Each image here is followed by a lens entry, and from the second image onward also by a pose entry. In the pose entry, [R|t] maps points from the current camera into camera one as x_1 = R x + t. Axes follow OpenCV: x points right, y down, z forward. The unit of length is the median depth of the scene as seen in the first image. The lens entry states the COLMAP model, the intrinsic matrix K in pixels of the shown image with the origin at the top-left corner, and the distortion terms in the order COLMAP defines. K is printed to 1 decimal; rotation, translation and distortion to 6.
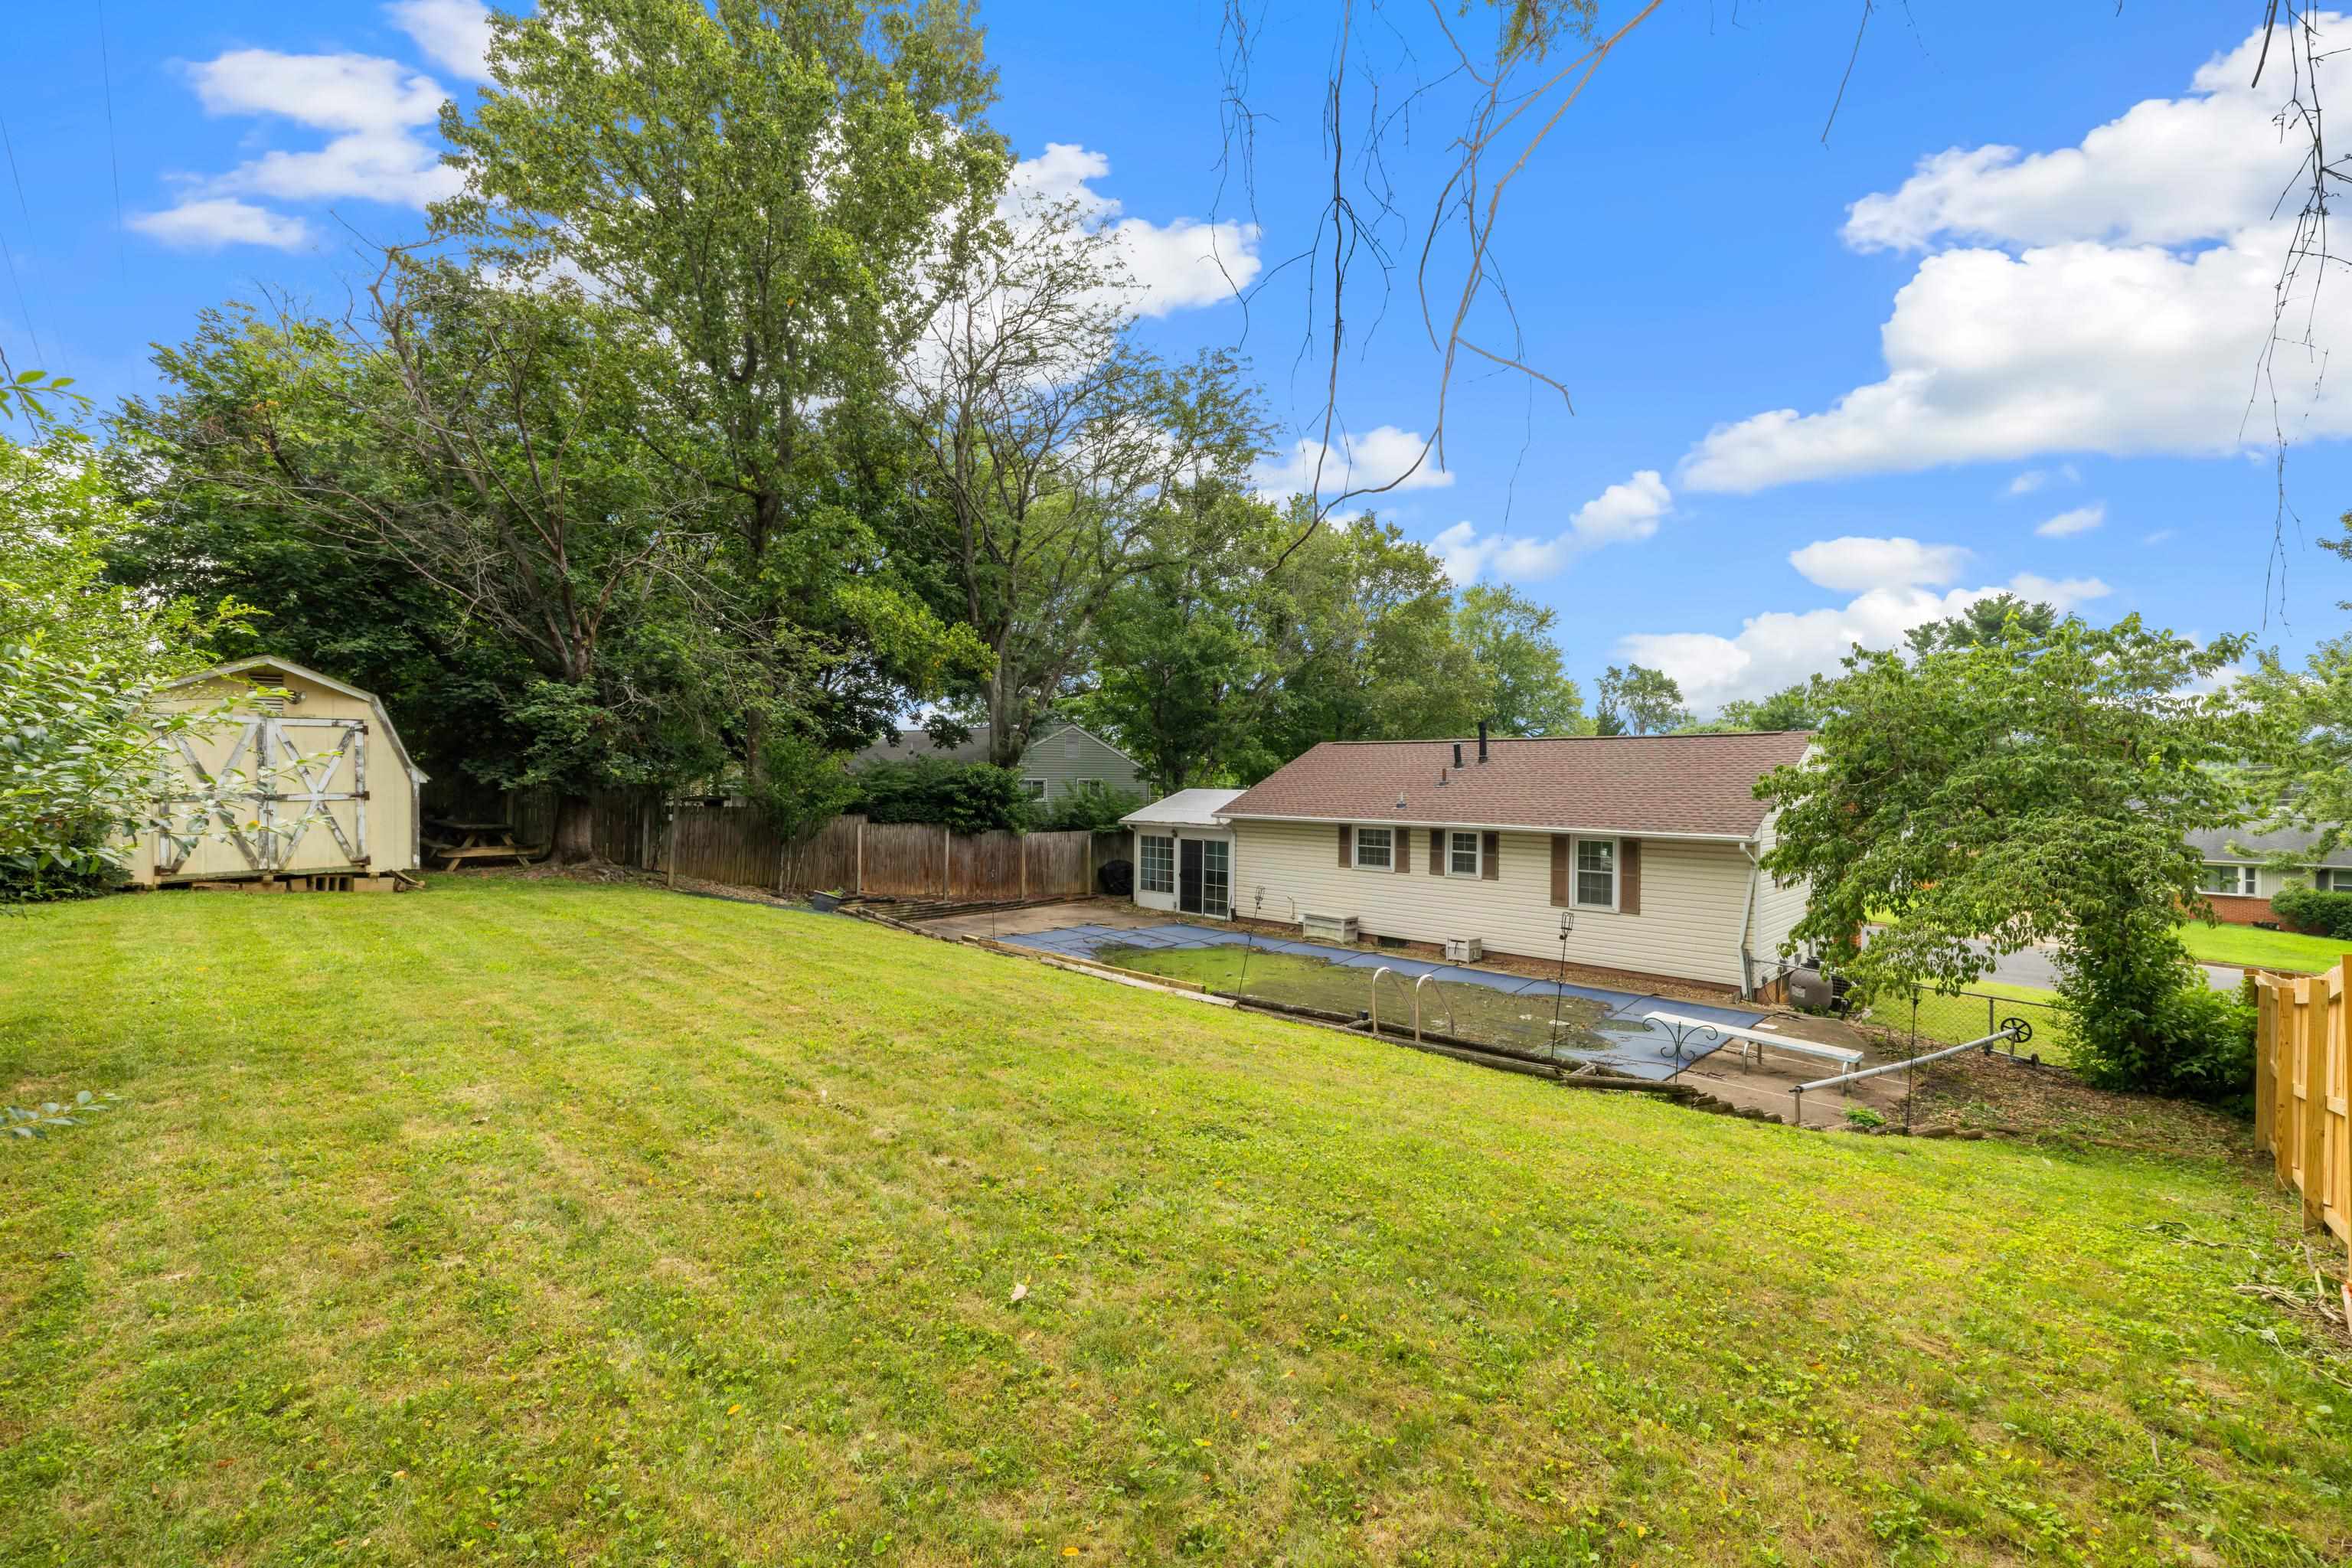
lens RADIAL K [[984.3, 0, 1169.6], [0, 984.3, 774.2], [0, 0, 1]] dist [-0.000153, -0.000313]
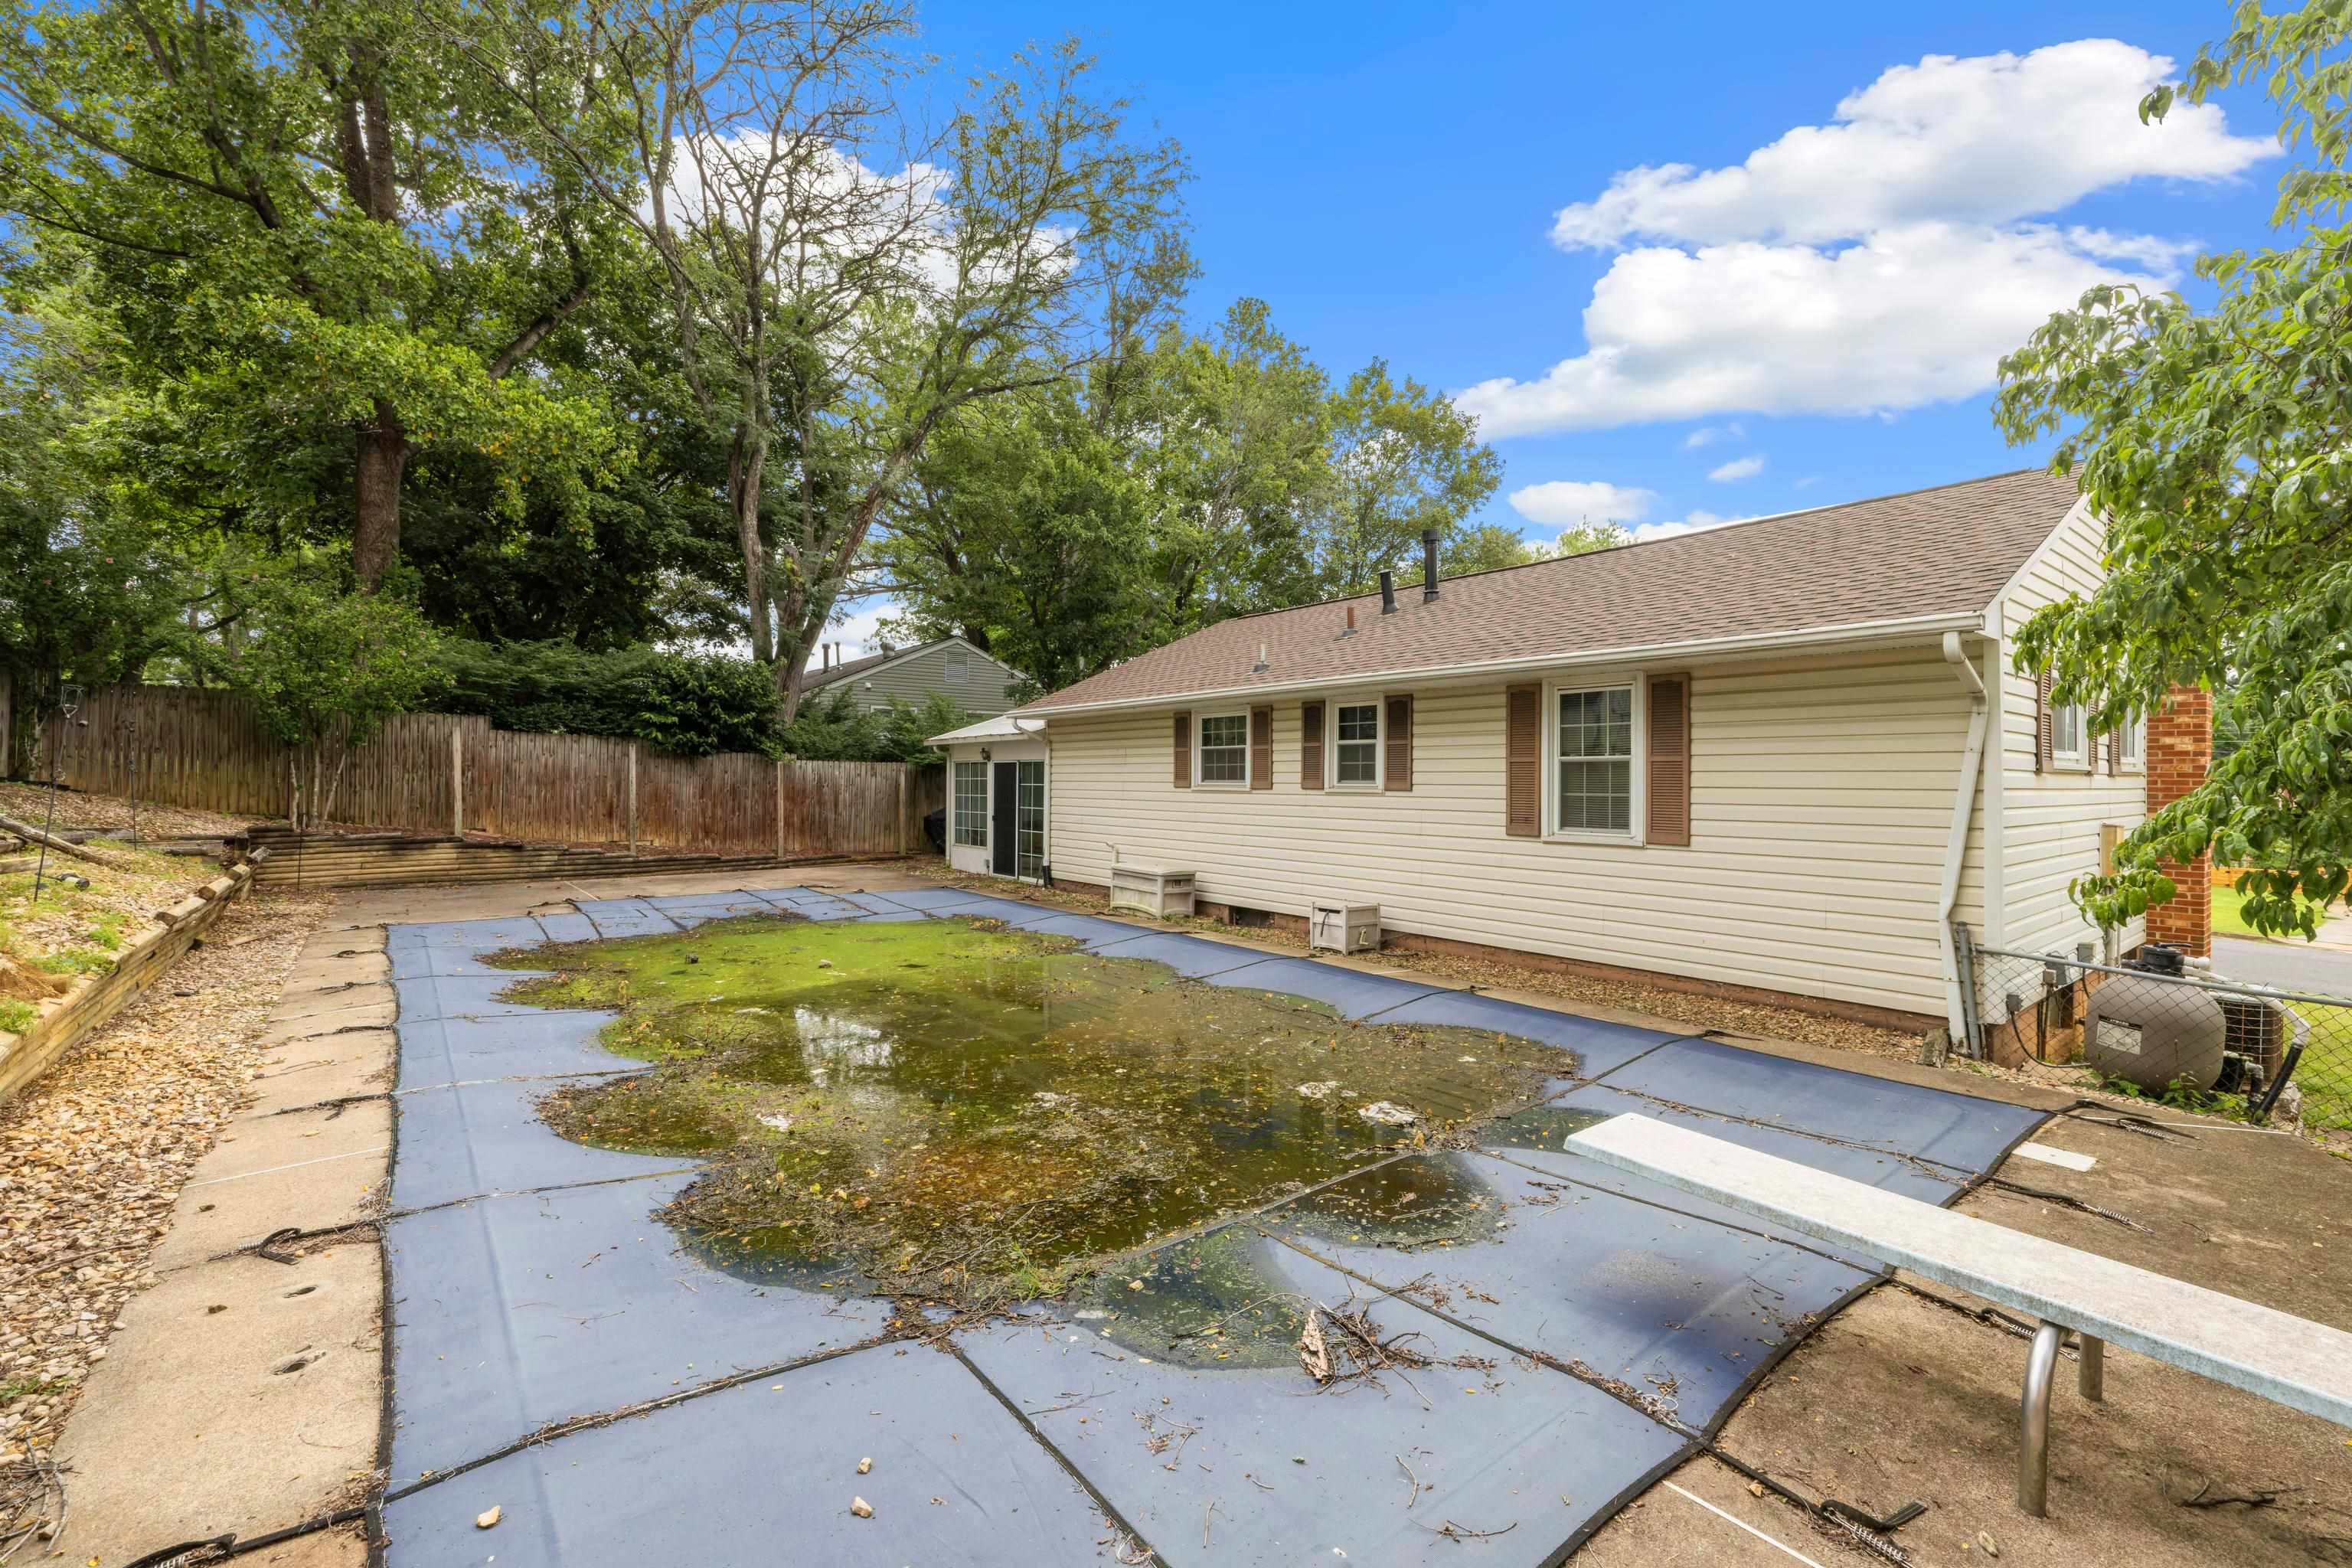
lens RADIAL K [[984.3, 0, 1175.9], [0, 984.3, 789.9], [0, 0, 1]] dist [-0.000153, -0.000313]
pose [[0.993465, 0.000181, -0.114133, 0.246637], [0.001041, 0.999943, 0.010643, 0.092580], [0.114128, -0.010692, 0.993408, 0.443636]]
